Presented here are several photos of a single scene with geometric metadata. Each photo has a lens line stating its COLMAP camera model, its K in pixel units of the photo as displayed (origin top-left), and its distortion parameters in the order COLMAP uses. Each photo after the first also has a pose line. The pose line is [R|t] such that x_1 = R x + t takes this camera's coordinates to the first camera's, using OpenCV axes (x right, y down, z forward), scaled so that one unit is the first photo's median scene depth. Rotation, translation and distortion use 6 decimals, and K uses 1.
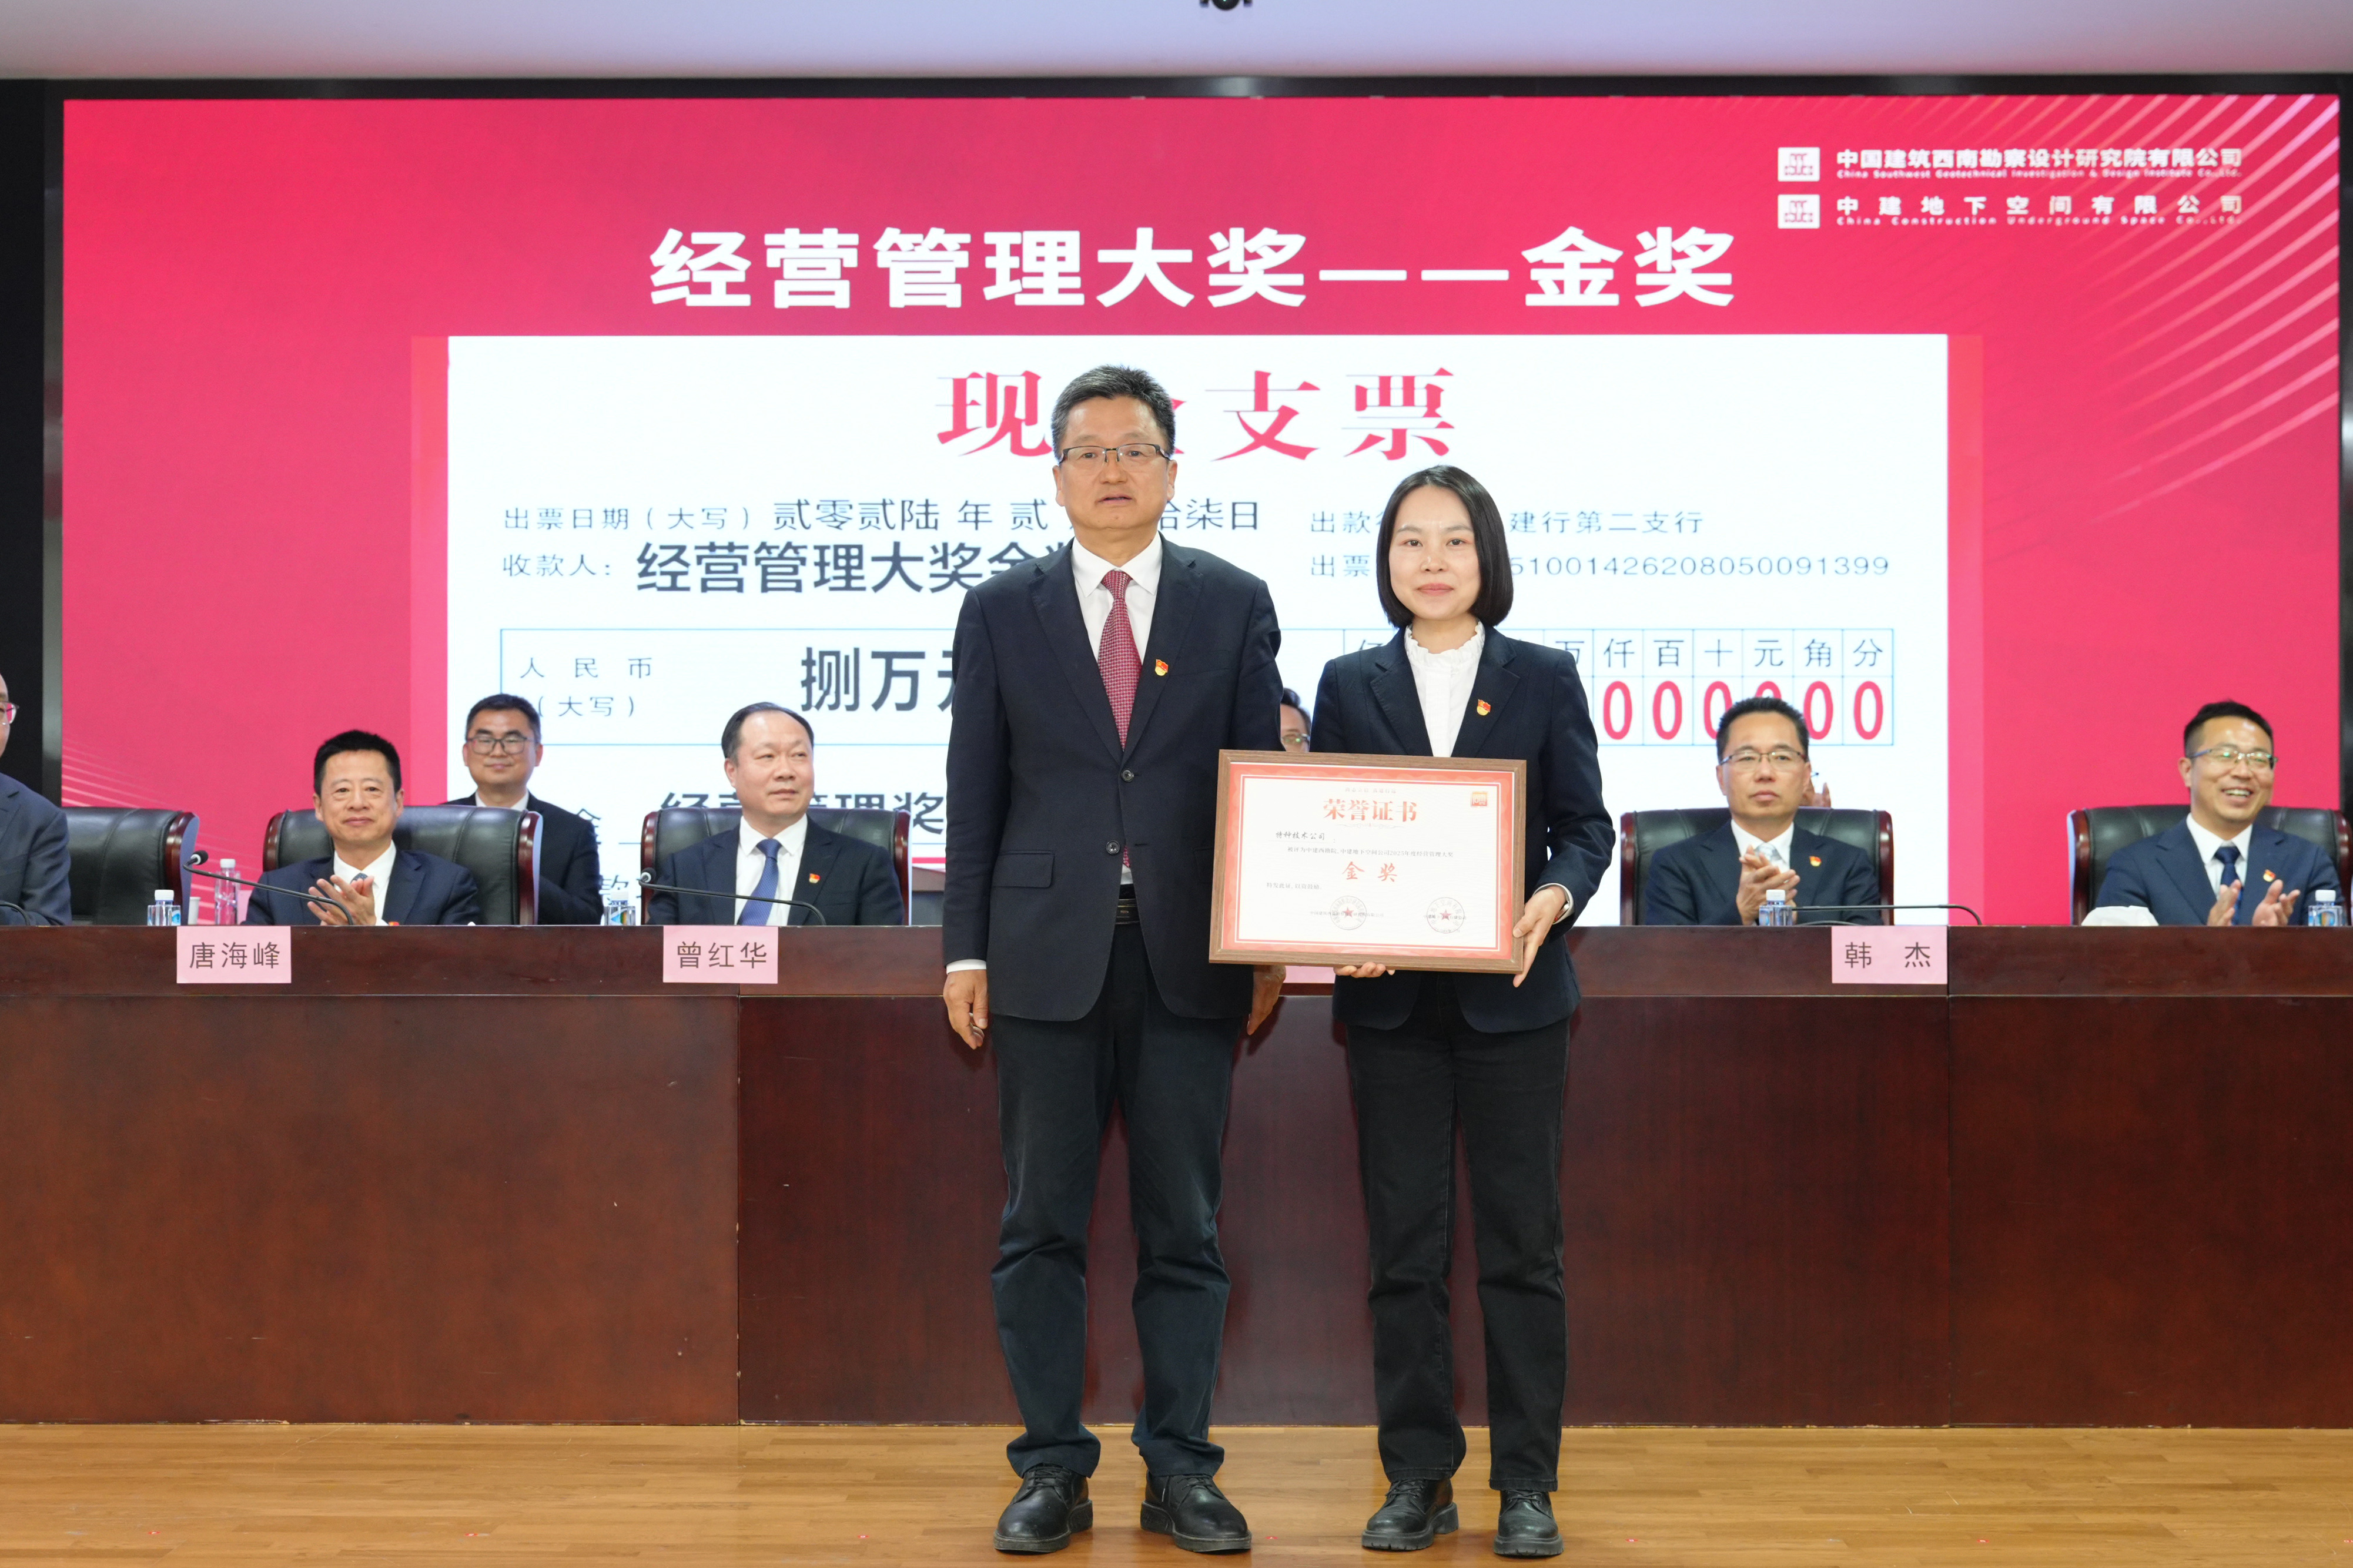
lens RADIAL K [[3660.4, 0, 1175.9], [0, 3660.4, 771.2], [0, 0, 1]] dist [-0.037654, 0.000000]
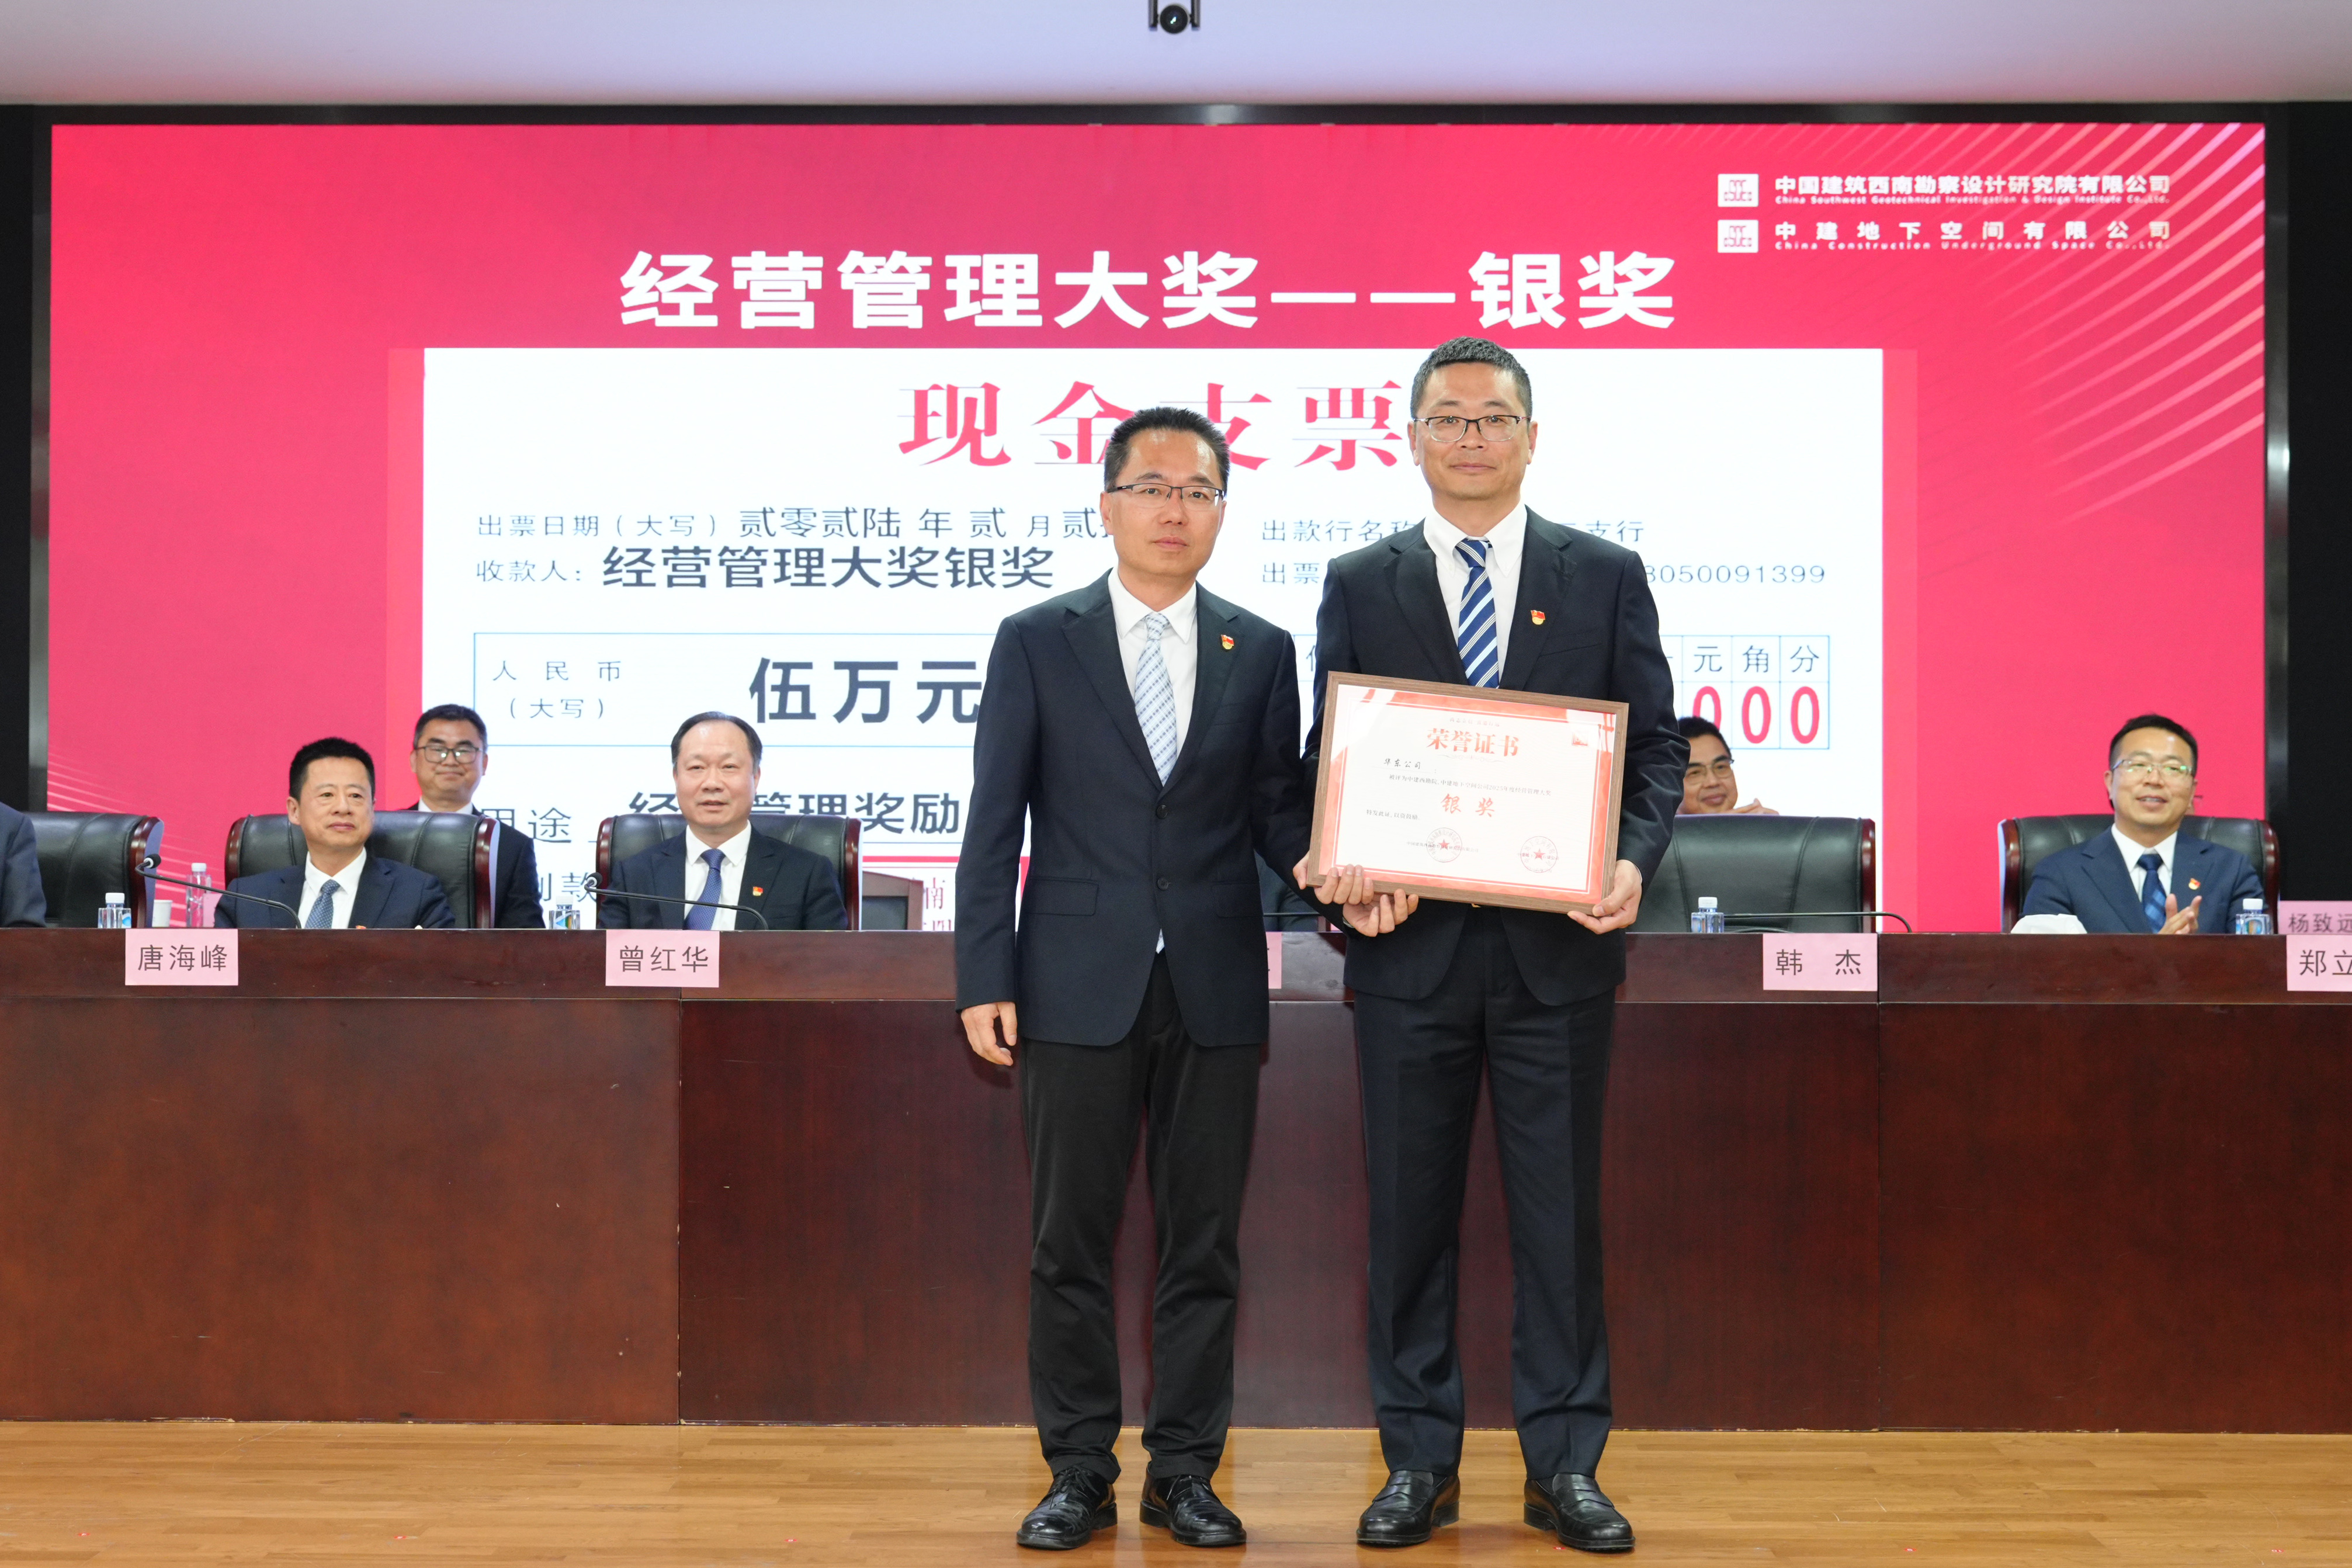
lens RADIAL K [[3434.4, 0, 1154.0], [0, 3434.4, 762.3], [0, 0, 1]] dist [-0.038000, 0.000000]
pose [[0.999989, 0.002415, -0.004084, 0.014996], [-0.002441, 0.999977, -0.006340, 0.001590], [0.004069, 0.006350, 0.999972, 0.052072]]
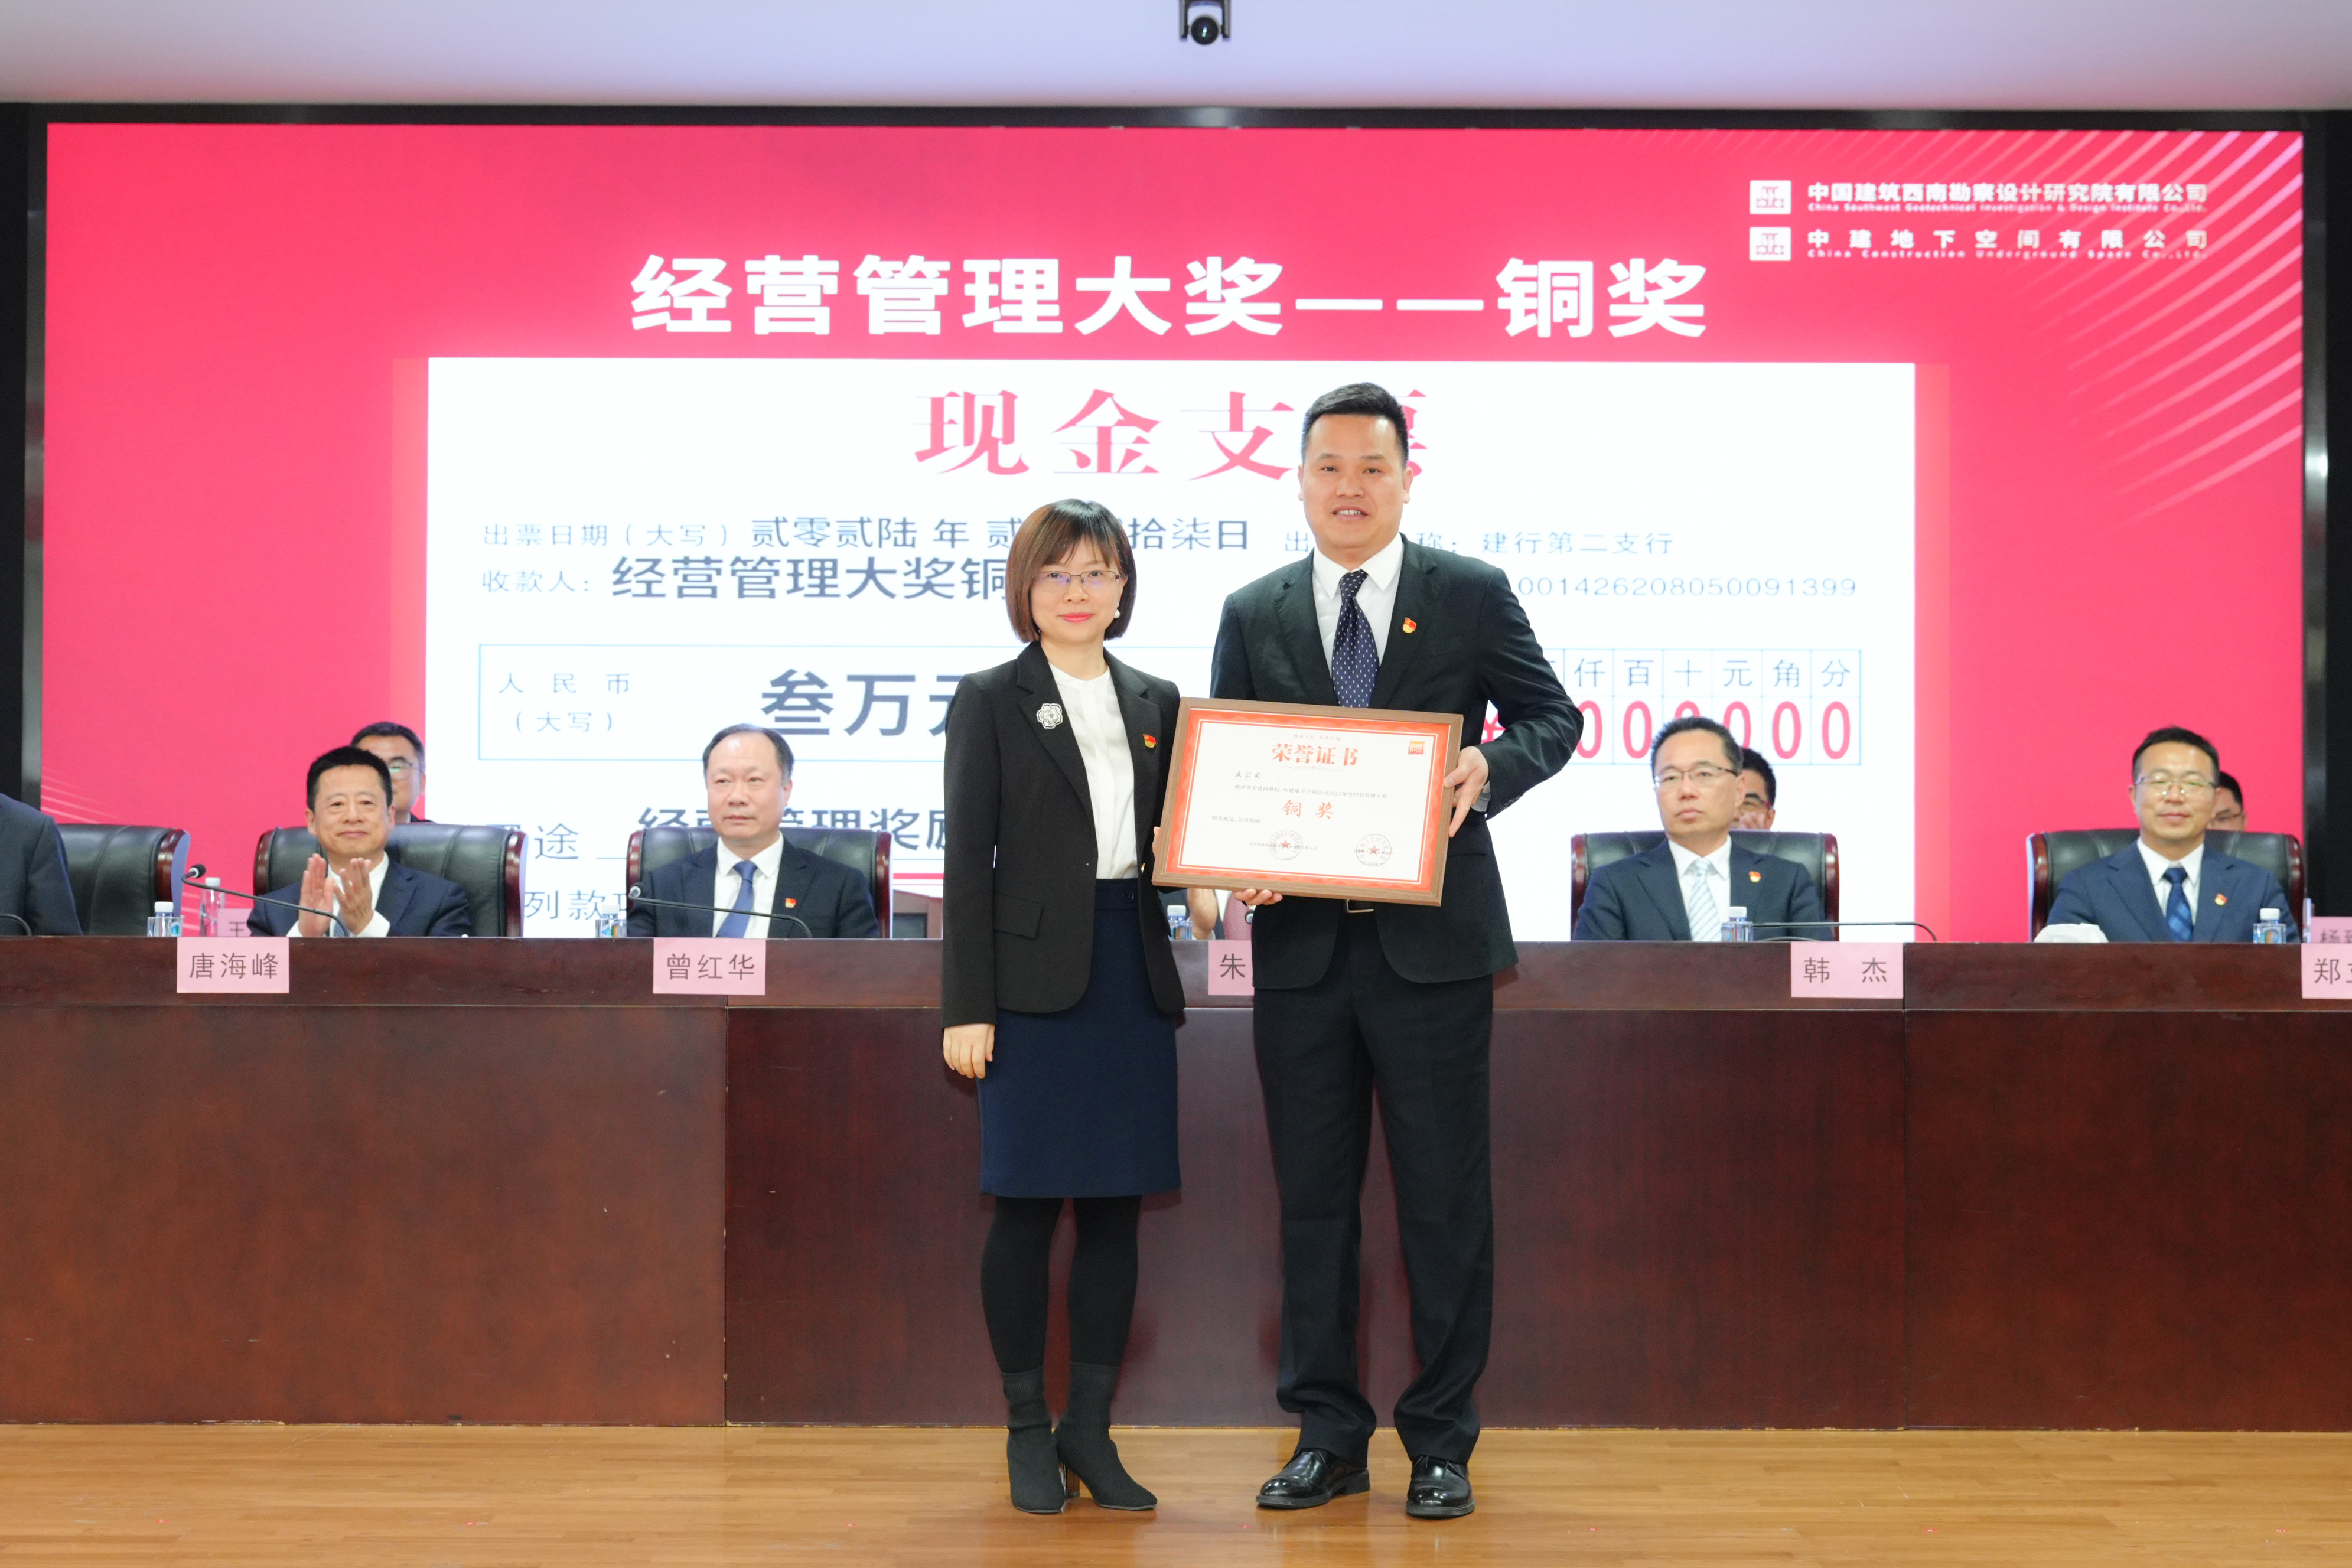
lens RADIAL K [[3802.7, 0, 1194.7], [0, 3802.7, 788.0], [0, 0, 1]] dist [-0.045064, 0.000000]
pose [[0.999911, 0.003621, 0.012836, -0.002302], [-0.003541, 0.999974, -0.006248, 0.006239], [-0.012859, 0.006202, 0.999898, -0.065963]]
